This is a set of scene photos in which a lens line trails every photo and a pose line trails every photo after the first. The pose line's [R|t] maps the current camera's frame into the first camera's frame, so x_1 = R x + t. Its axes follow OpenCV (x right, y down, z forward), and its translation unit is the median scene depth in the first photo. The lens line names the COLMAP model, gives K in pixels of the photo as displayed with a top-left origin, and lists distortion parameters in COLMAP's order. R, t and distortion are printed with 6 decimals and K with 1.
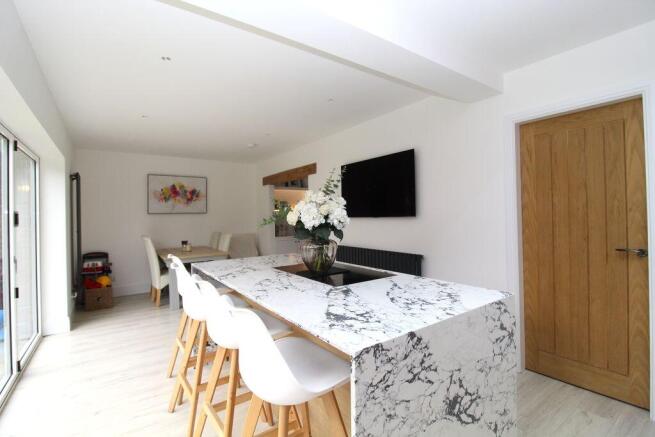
lens RADIAL K [[309.8, 0, 328.4], [0, 309.8, 211.4], [0, 0, 1]] dist [0.012799, -0.014992]
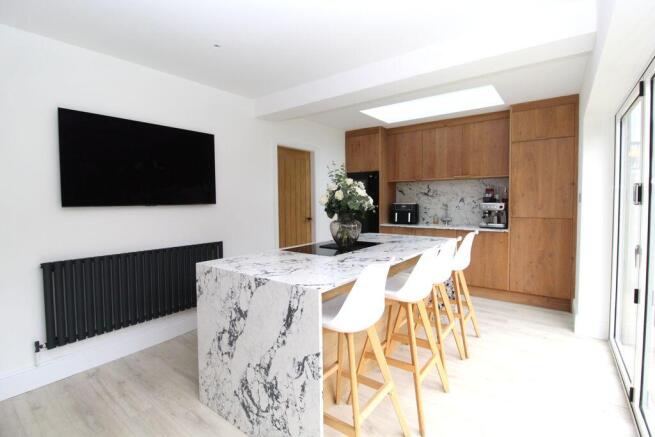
lens RADIAL K [[309.8, 0, 328.4], [0, 309.8, 211.4], [0, 0, 1]] dist [0.012799, -0.014992]
pose [[-0.288053, -0.014840, 0.957499, -0.803902], [0.001500, 0.999872, 0.015947, 0.027421], [-0.957613, 0.006030, -0.287994, 0.963835]]
